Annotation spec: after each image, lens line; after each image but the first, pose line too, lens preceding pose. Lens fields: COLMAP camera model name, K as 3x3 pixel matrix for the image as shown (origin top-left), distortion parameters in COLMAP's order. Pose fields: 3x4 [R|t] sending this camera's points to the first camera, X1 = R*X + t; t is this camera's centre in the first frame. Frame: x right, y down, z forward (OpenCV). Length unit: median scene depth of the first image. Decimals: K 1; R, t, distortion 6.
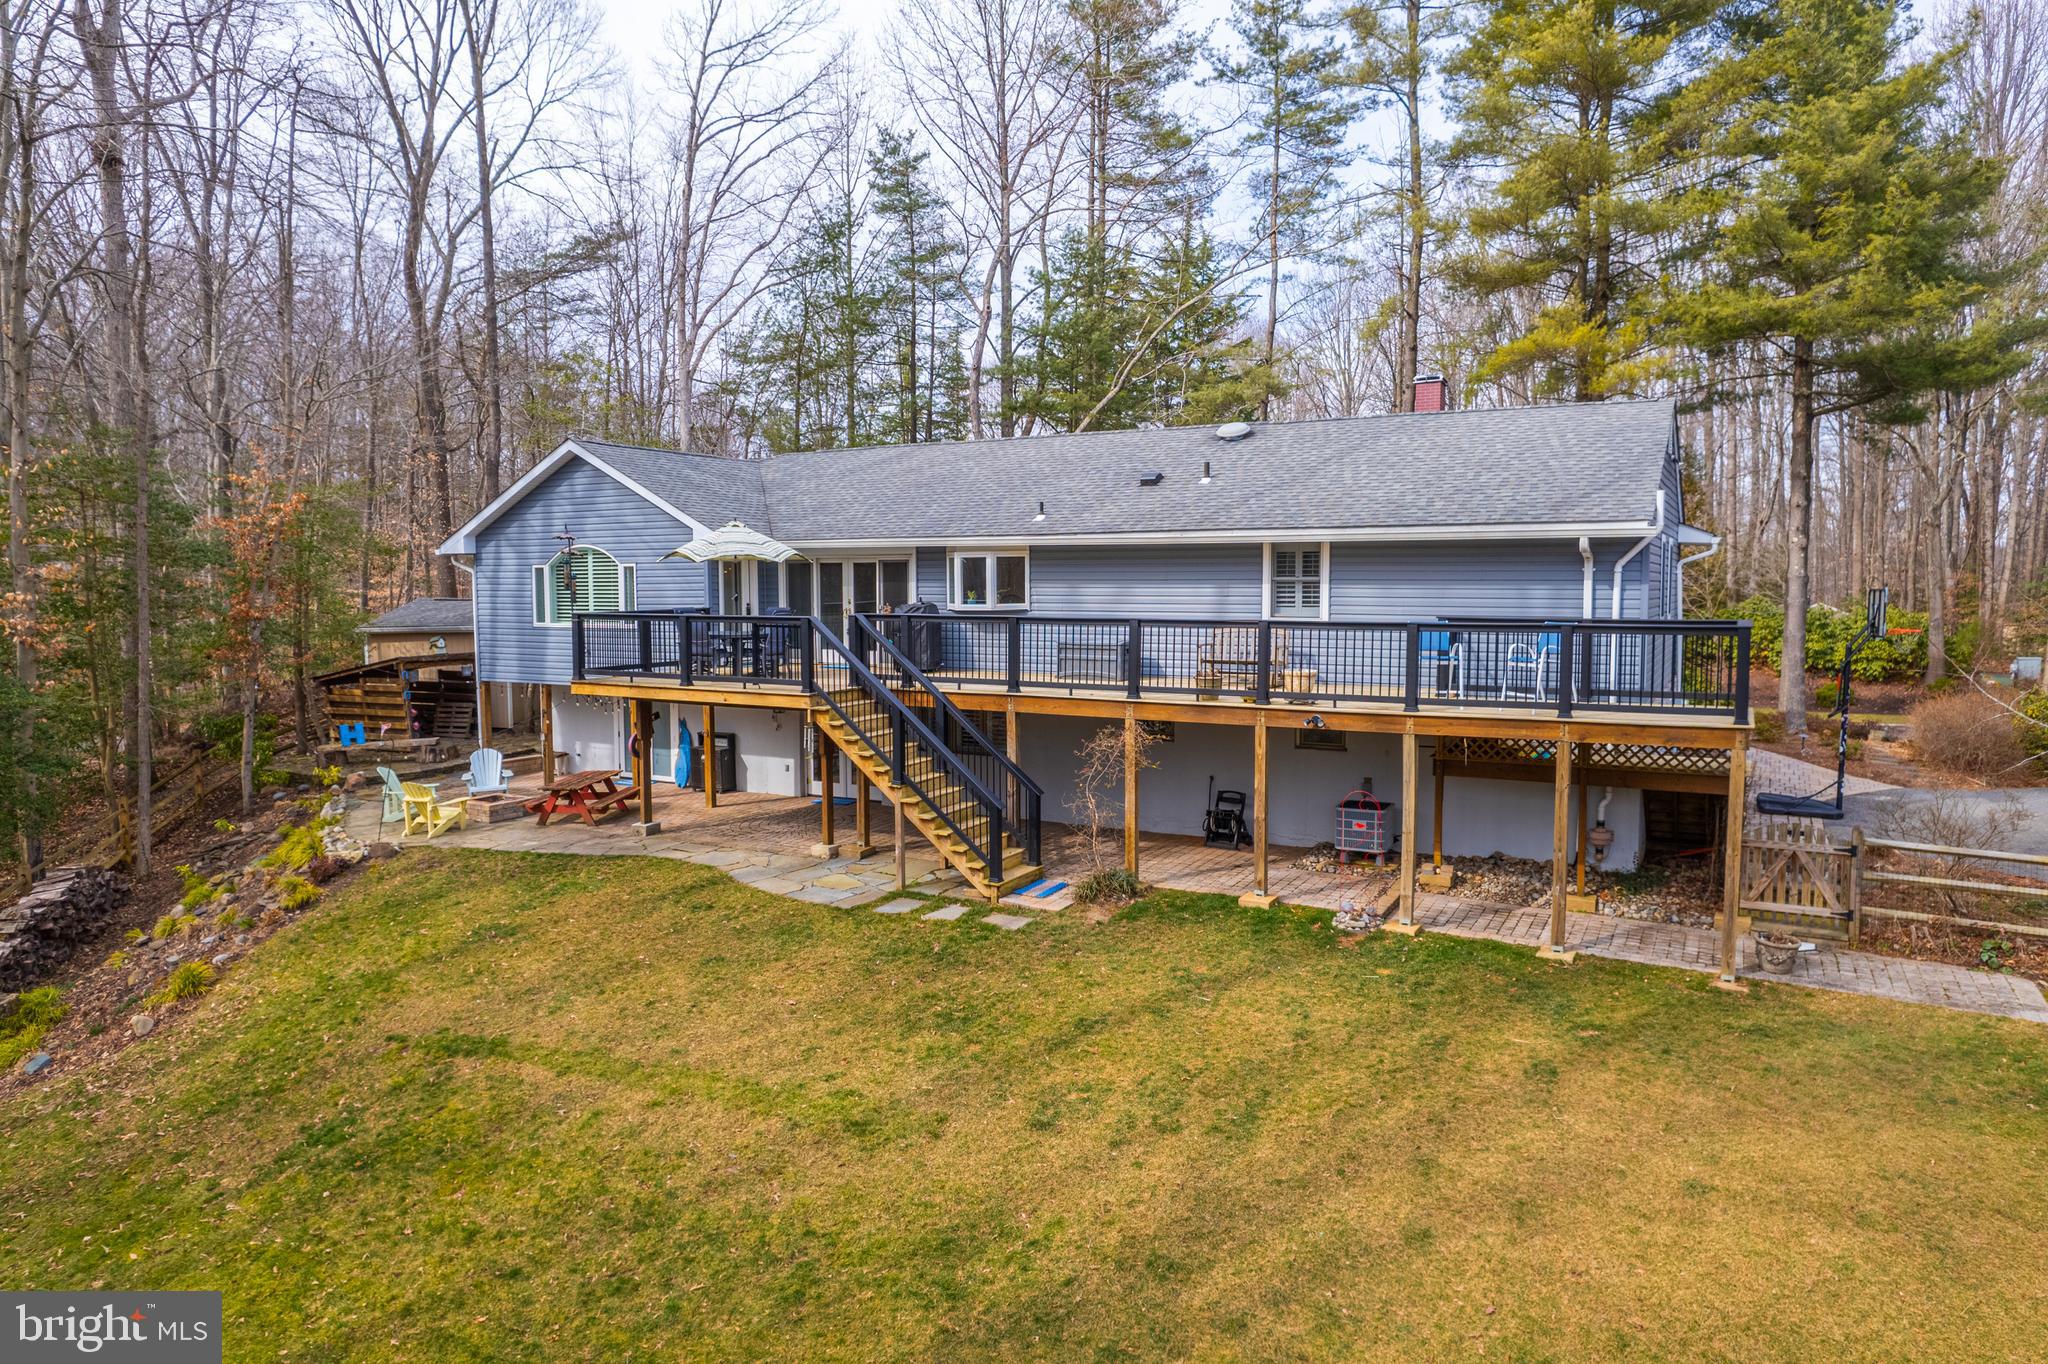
lens RADIAL K [[1286.2, 0, 1035.0], [0, 1286.2, 672.1], [0, 0, 1]] dist [-0.037848, 0.000432]
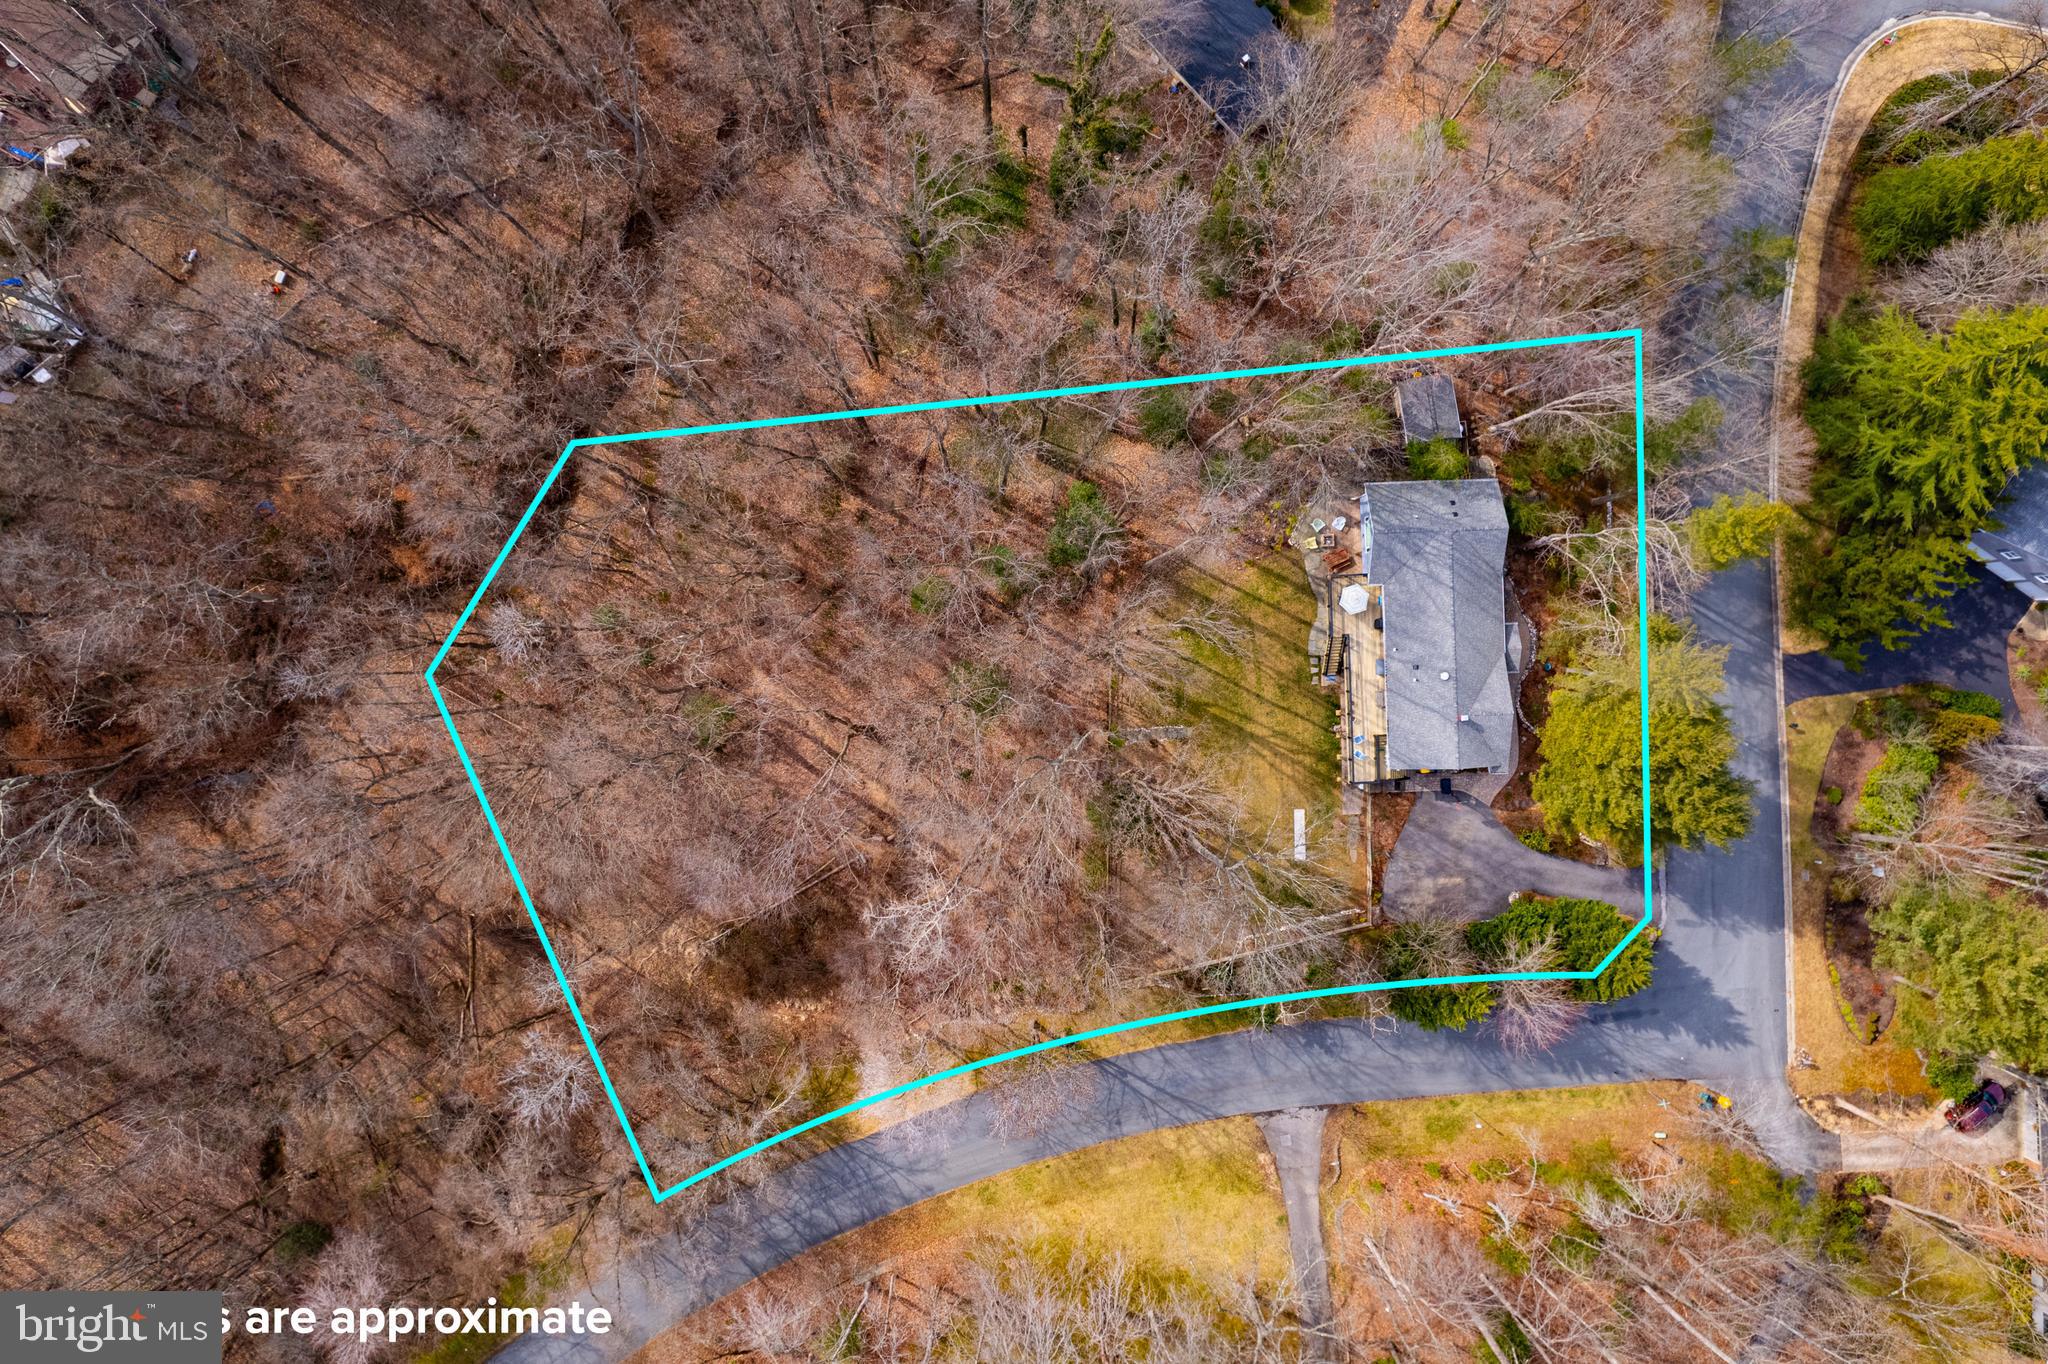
lens RADIAL K [[1286.2, 0, 1035.0], [0, 1286.2, 672.1], [0, 0, 1]] dist [-0.037848, 0.000432]
pose [[0.519660, 0.854112, 0.021128, -0.822430], [-0.078850, 0.023321, 0.996614, -5.446323], [0.850727, -0.519566, 0.079466, -0.609912]]
